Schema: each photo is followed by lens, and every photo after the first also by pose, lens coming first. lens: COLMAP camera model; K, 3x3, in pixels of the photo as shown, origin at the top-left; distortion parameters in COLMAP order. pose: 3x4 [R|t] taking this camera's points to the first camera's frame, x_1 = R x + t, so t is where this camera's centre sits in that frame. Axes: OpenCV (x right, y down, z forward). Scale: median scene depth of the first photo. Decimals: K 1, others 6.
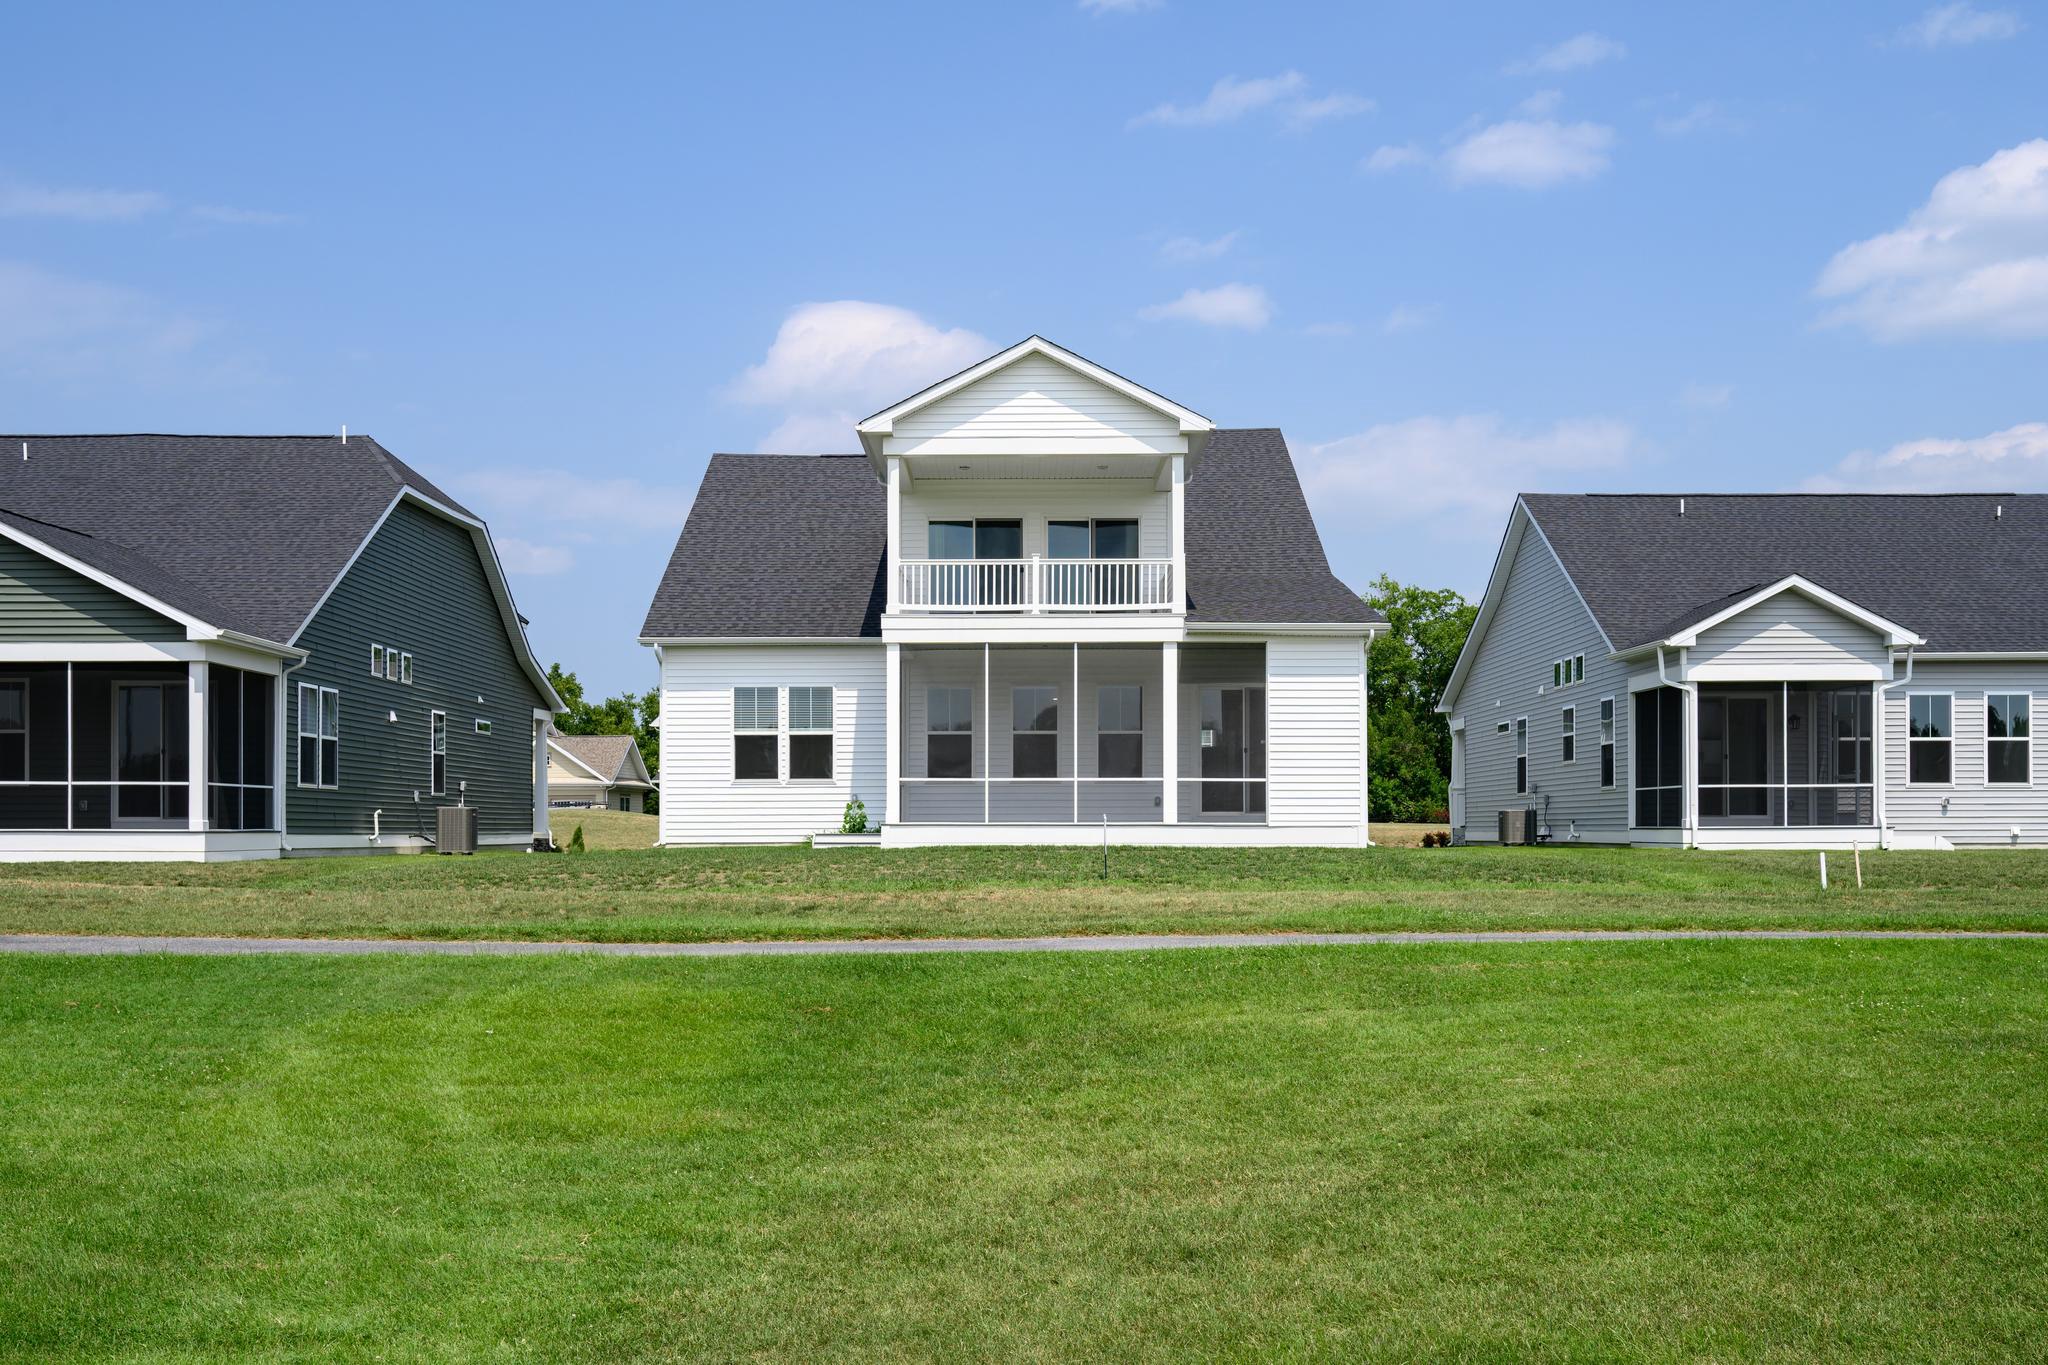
lens RADIAL K [[1875.7, 0, 1024.0], [0, 1875.7, 682.5], [0, 0, 1]] dist [-0.003135, 0.001416]
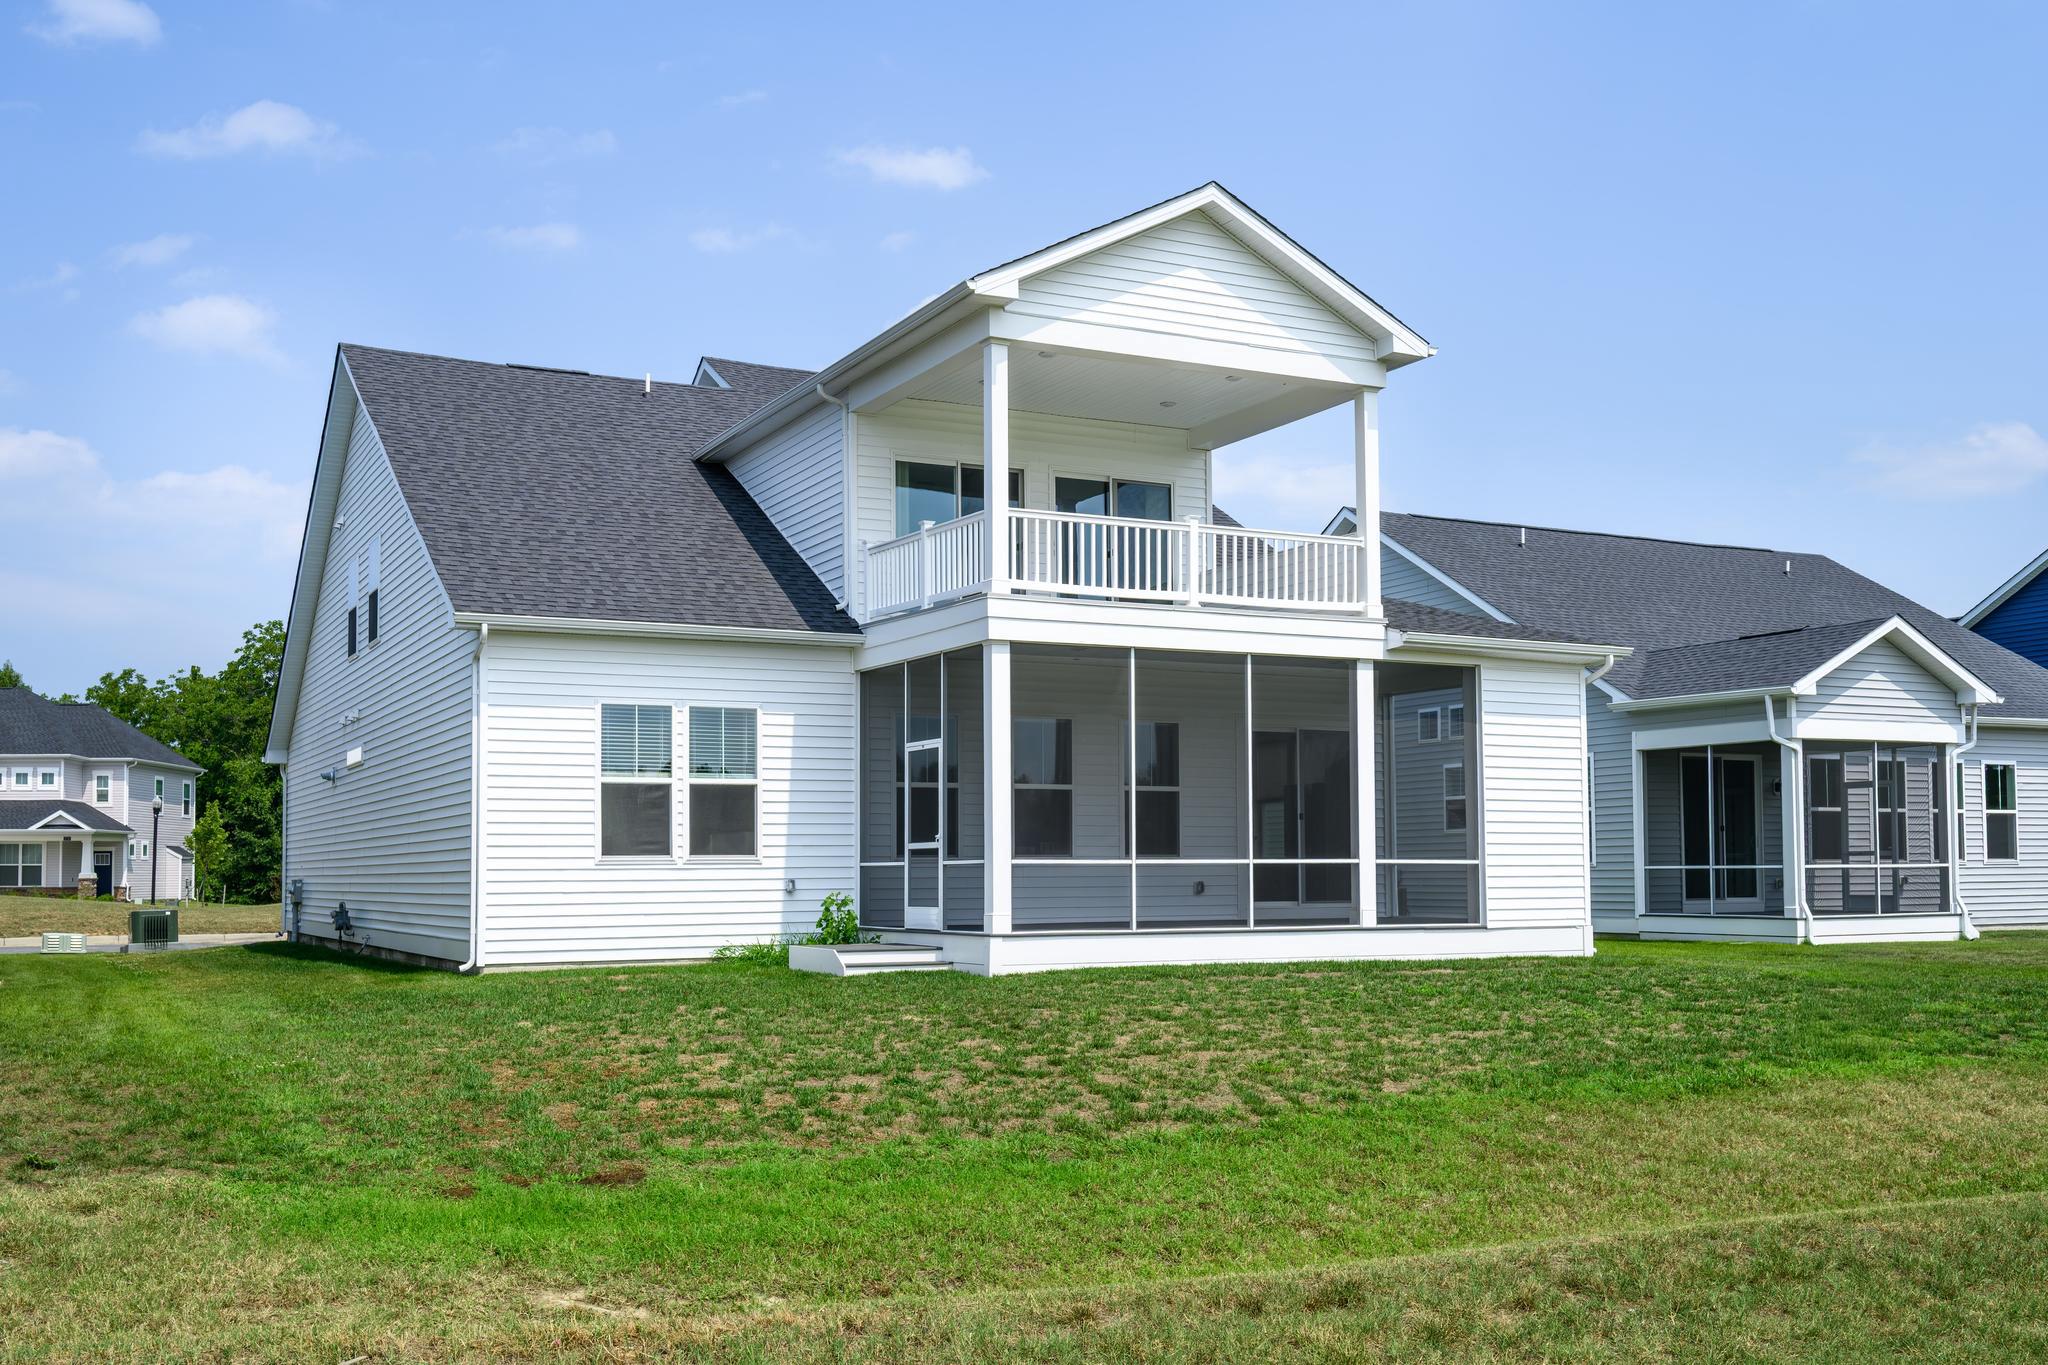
lens RADIAL K [[1875.7, 0, 1024.0], [0, 1875.7, 682.5], [0, 0, 1]] dist [-0.003135, 0.001416]
pose [[0.899609, 0.040824, 0.434784, -0.306270], [-0.029542, 0.999029, -0.032680, 0.011846], [-0.435696, 0.016555, 0.899942, 0.408833]]
